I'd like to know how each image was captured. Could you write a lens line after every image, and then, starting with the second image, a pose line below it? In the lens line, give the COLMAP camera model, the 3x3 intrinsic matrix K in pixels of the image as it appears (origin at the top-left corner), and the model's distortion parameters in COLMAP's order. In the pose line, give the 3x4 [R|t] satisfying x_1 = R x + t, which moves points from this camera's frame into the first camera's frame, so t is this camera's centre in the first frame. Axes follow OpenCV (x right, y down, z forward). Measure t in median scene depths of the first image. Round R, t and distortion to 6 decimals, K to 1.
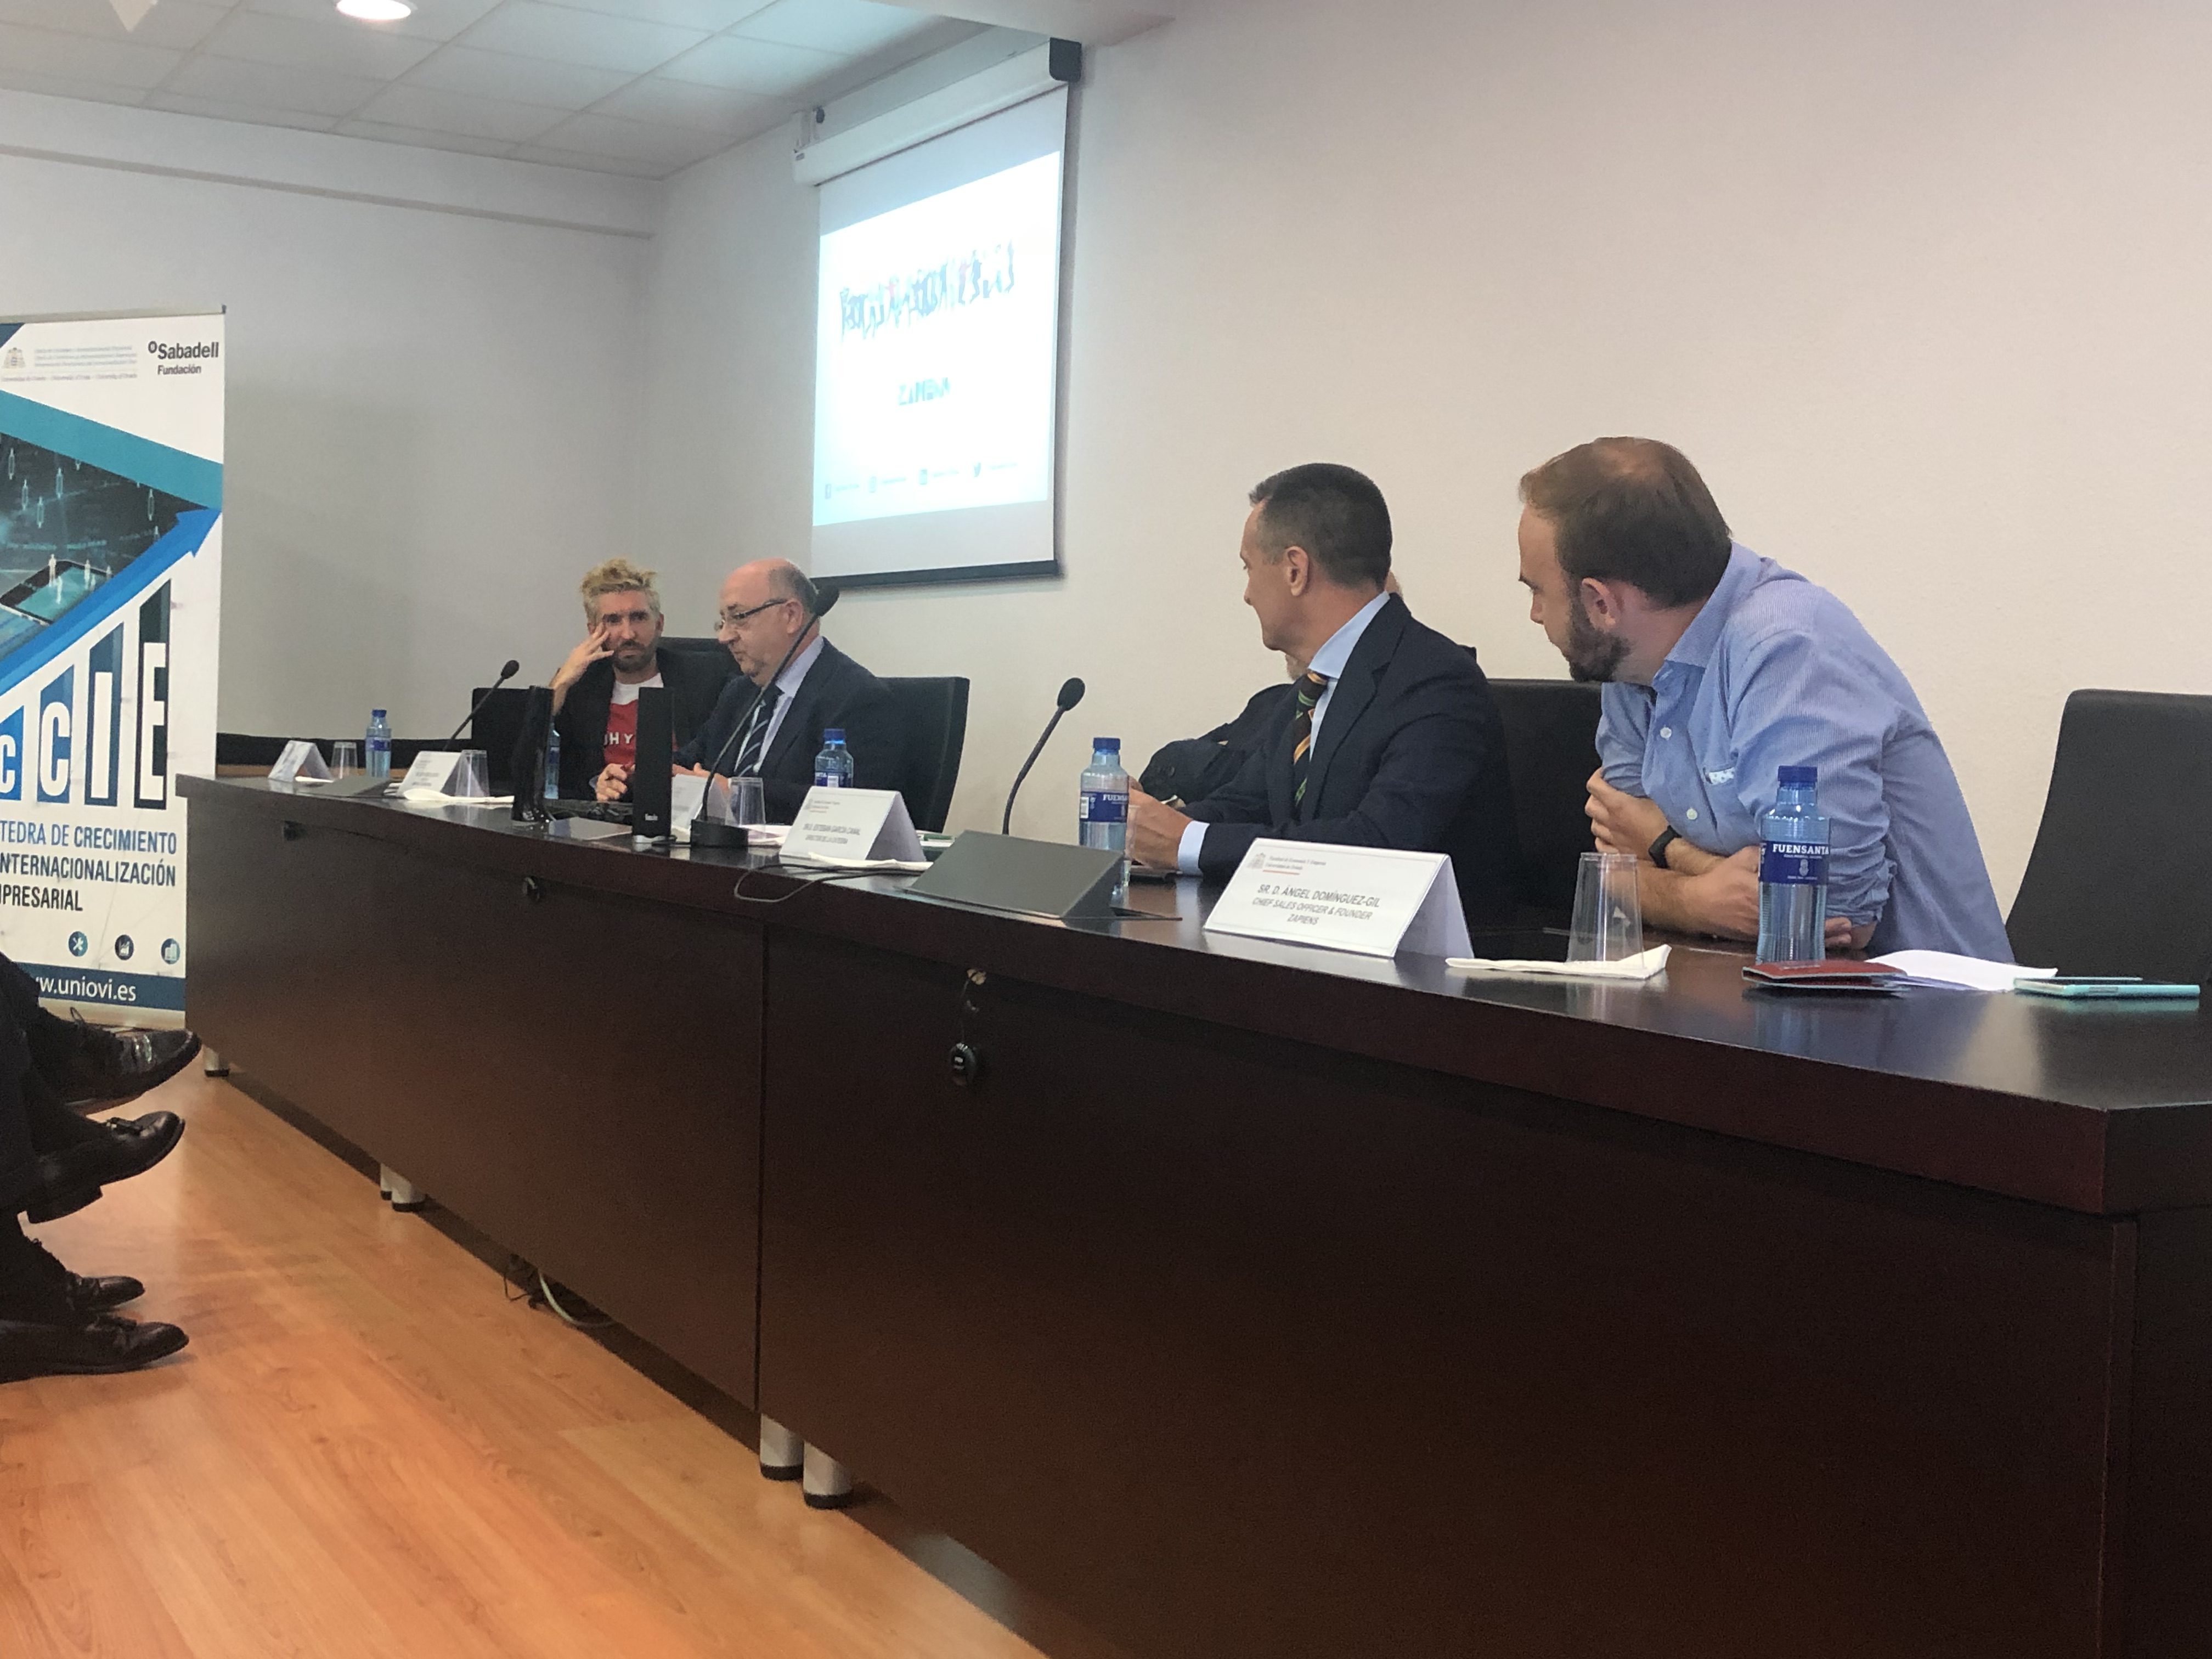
lens RADIAL K [[2591.1, 0, 1110.1], [0, 2591.1, 831.4], [0, 0, 1]] dist [-0.023477, 0.000000]
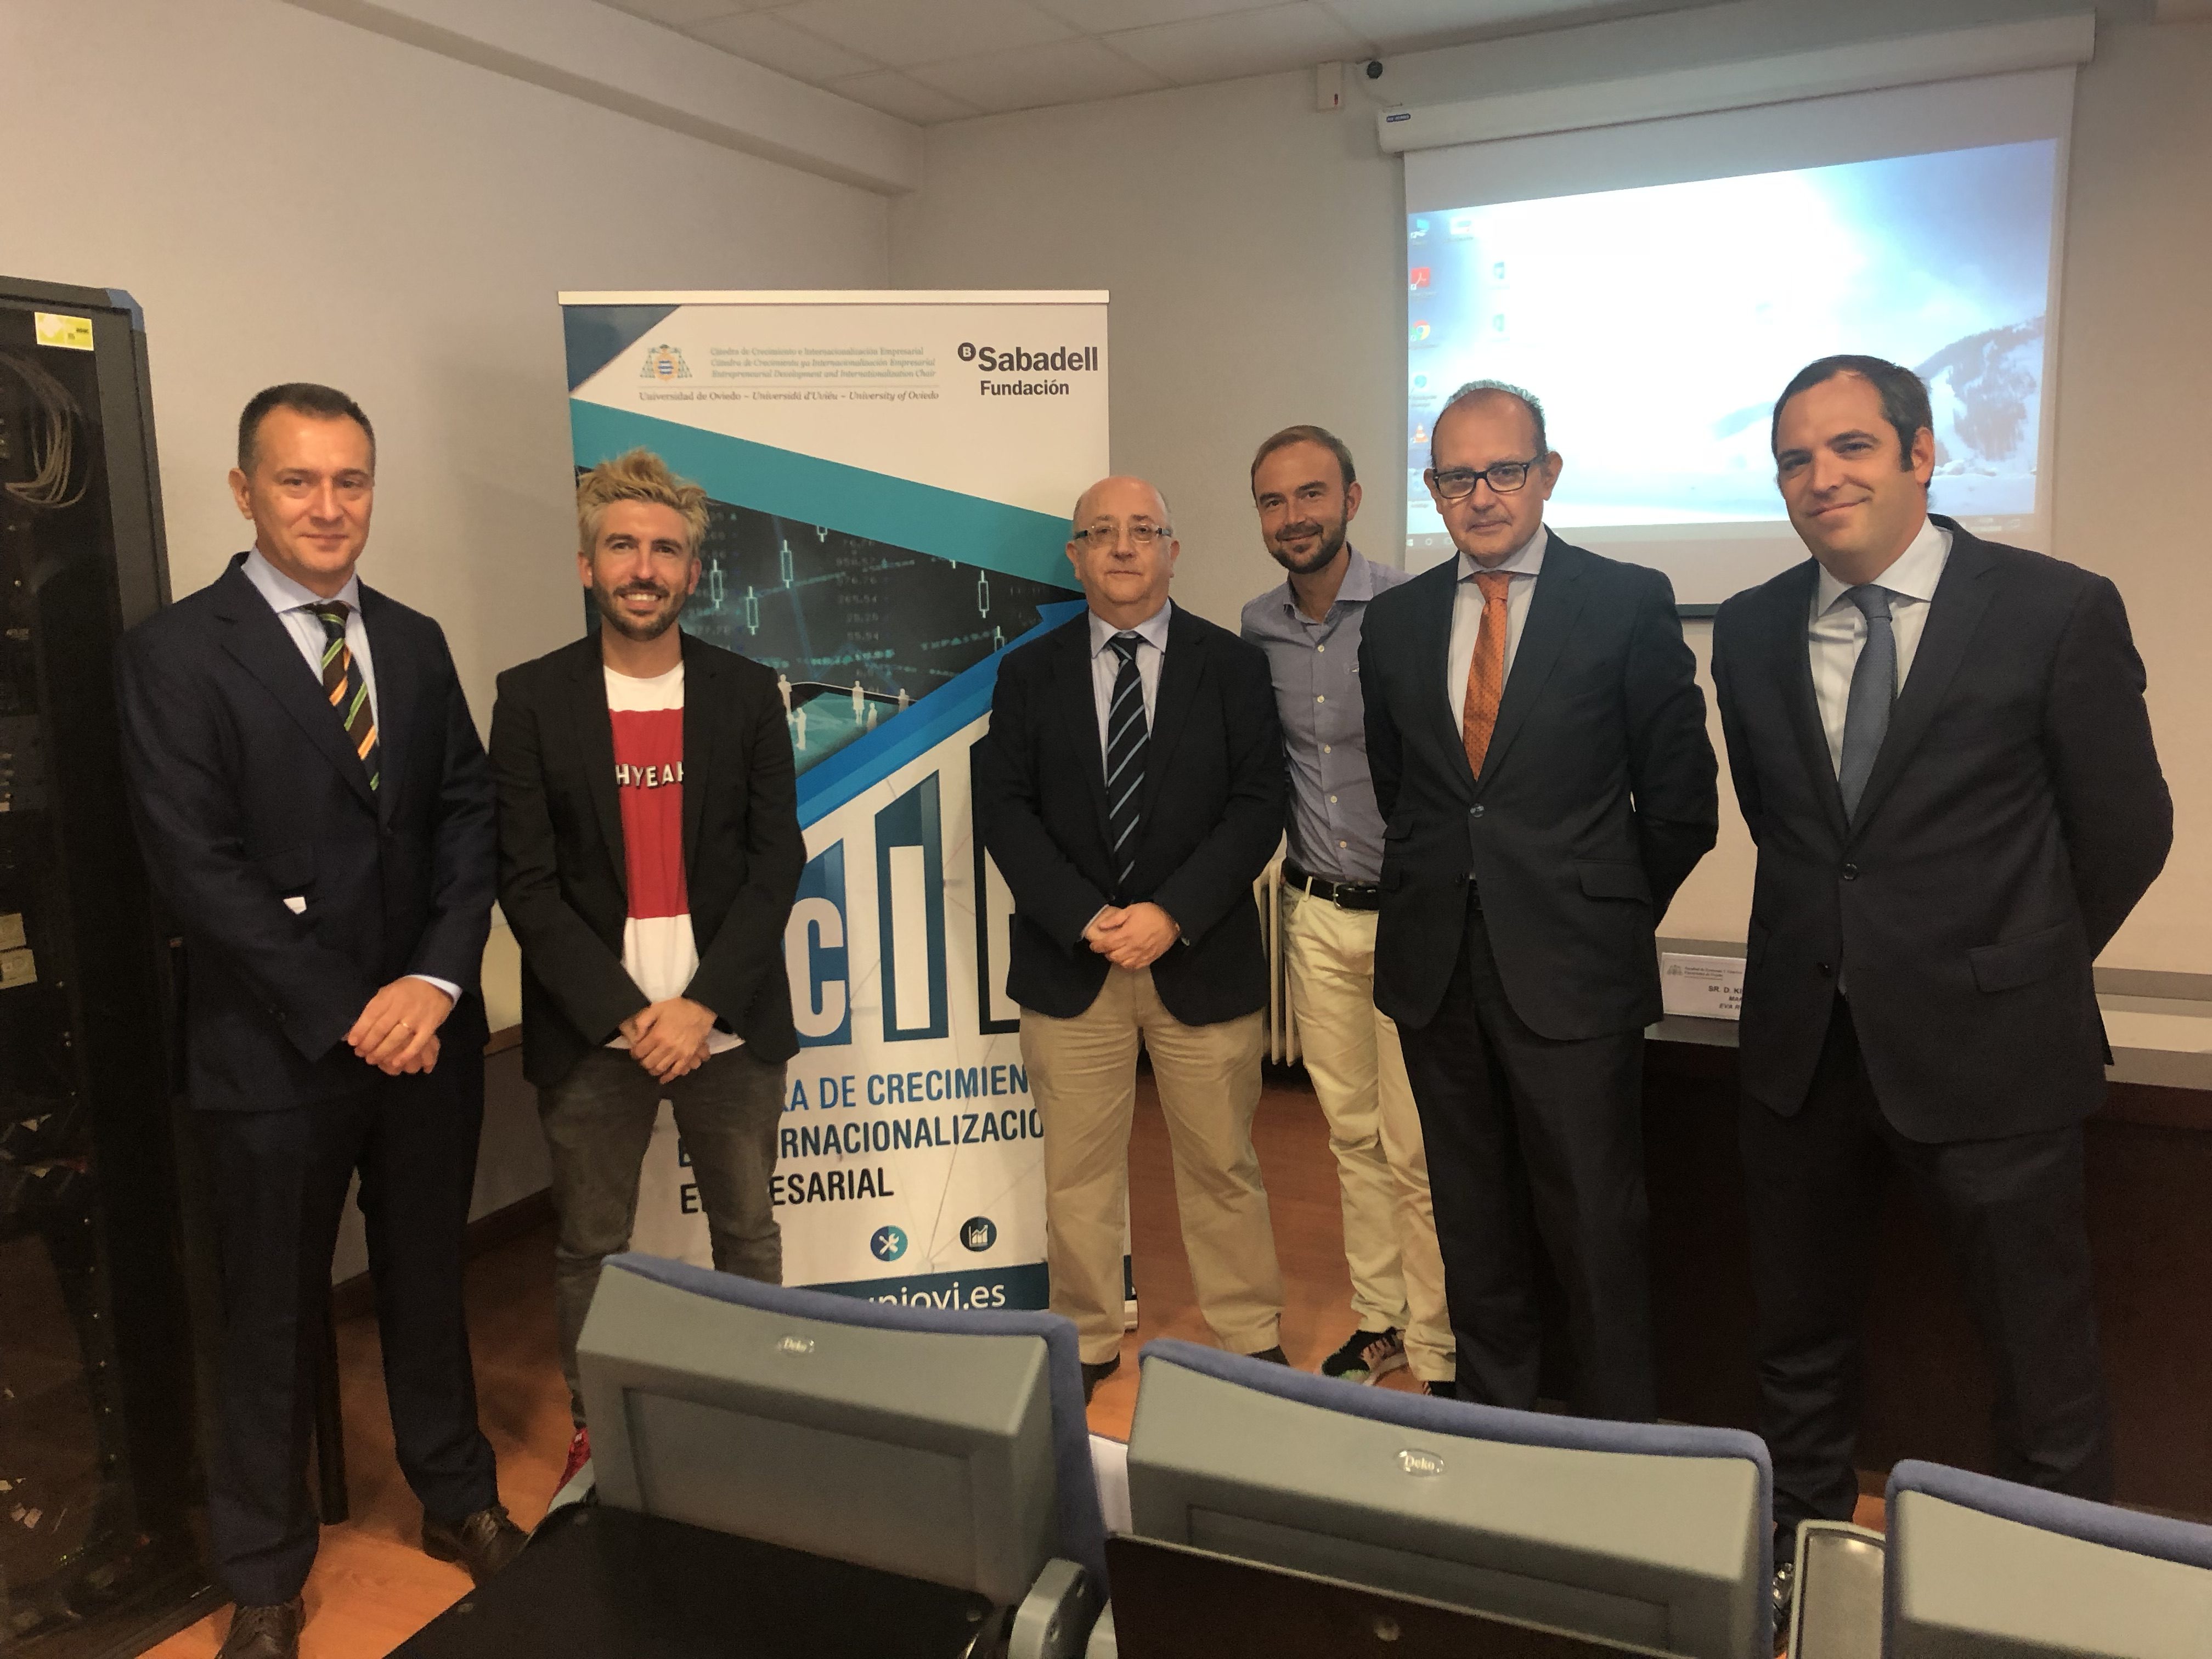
lens RADIAL K [[1788.1, 0, 1103.7], [0, 1788.1, 814.0], [0, 0, 1]] dist [0.034555, -0.033677]
pose [[0.827817, -0.136758, 0.544074, -0.574209], [0.080752, 0.988780, 0.125674, -0.119048], [-0.555156, -0.060100, 0.829572, 0.562515]]
